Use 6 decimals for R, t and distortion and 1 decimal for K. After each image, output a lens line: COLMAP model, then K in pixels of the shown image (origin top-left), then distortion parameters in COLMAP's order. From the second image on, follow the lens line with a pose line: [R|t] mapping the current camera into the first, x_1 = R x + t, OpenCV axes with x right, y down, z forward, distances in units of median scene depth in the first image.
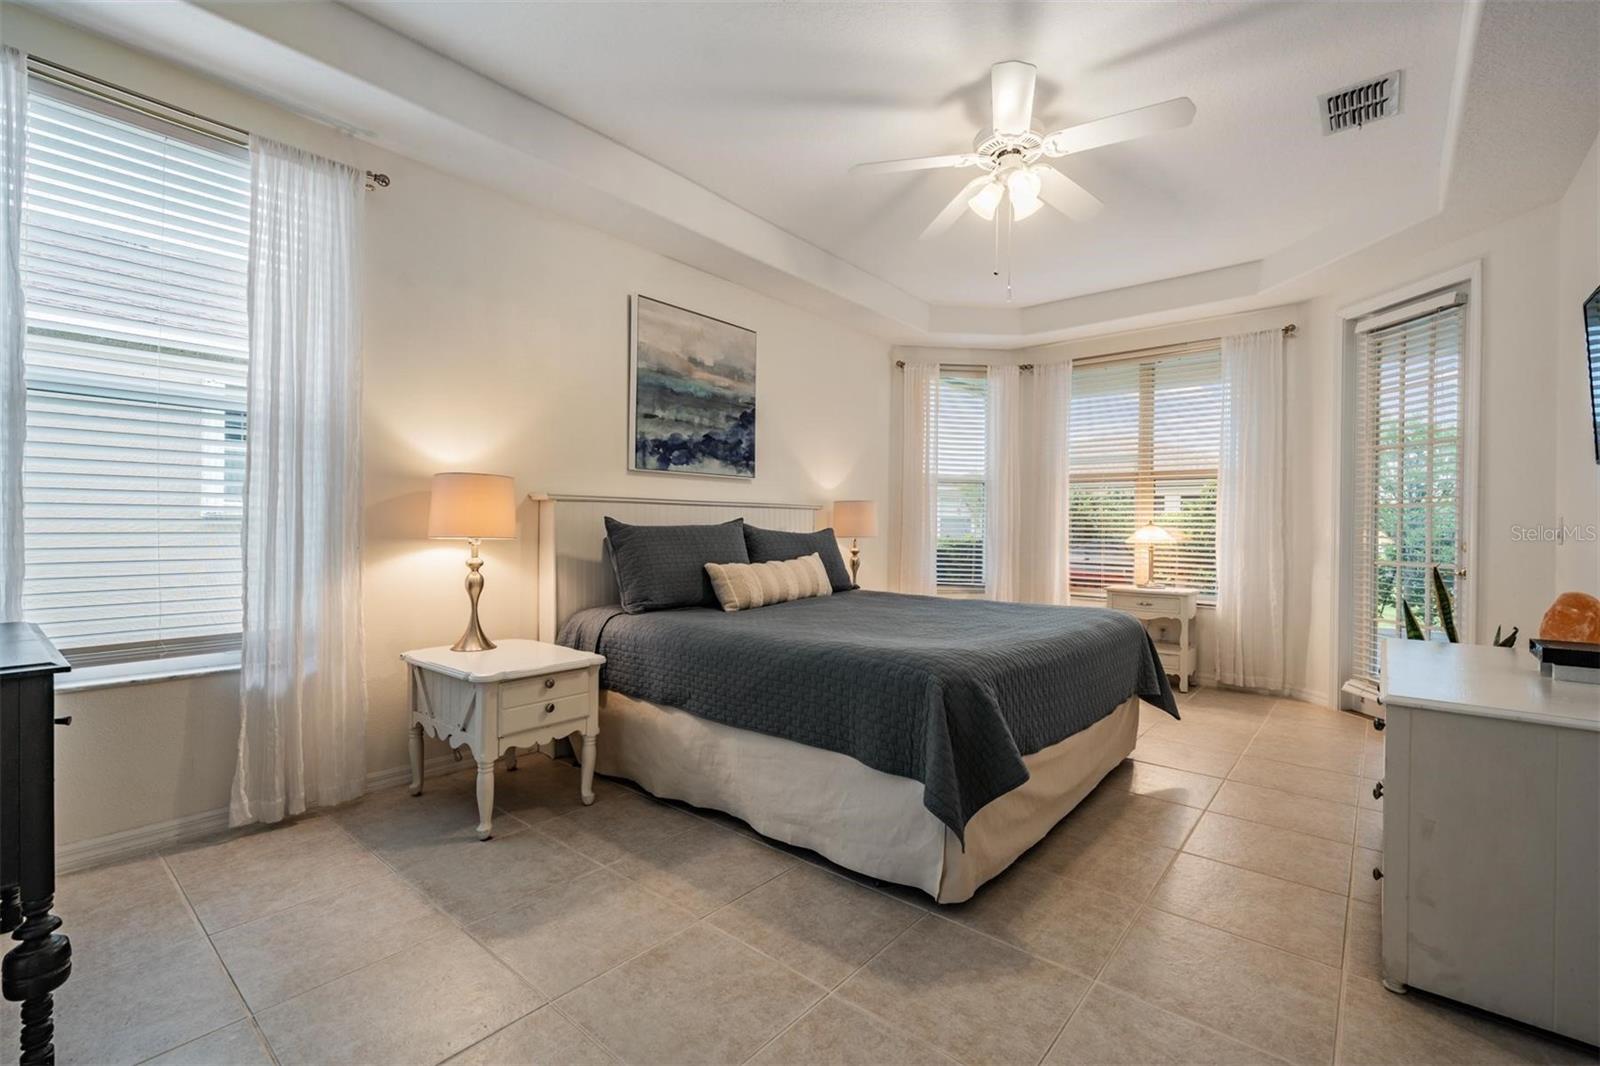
lens RADIAL K [[720.2, 0, 807.8], [0, 720.2, 529.8], [0, 0, 1]] dist [0.001484, -0.000007]
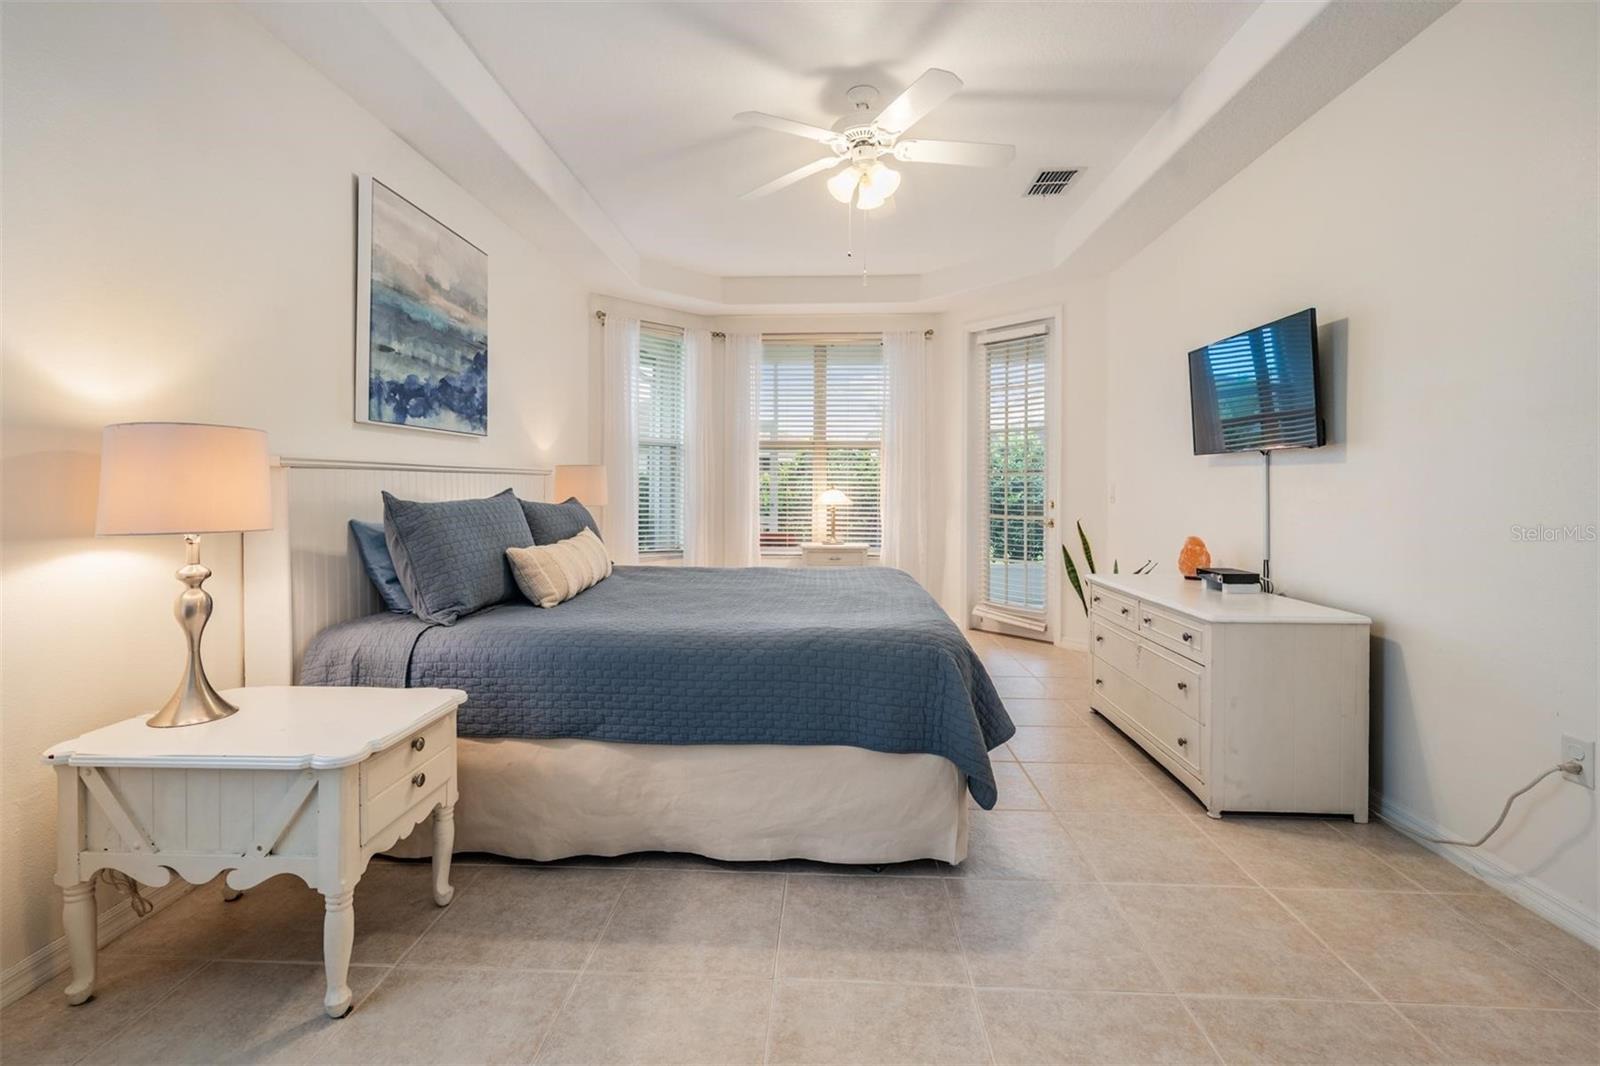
lens RADIAL K [[720.2, 0, 817.6], [0, 720.2, 489.0], [0, 0, 1]] dist [0.001484, -0.000007]
pose [[0.784698, -0.009158, 0.619810, -0.393522], [0.006201, 0.999957, 0.006925, -0.023072], [-0.619847, -0.001591, 0.784721, 0.194293]]
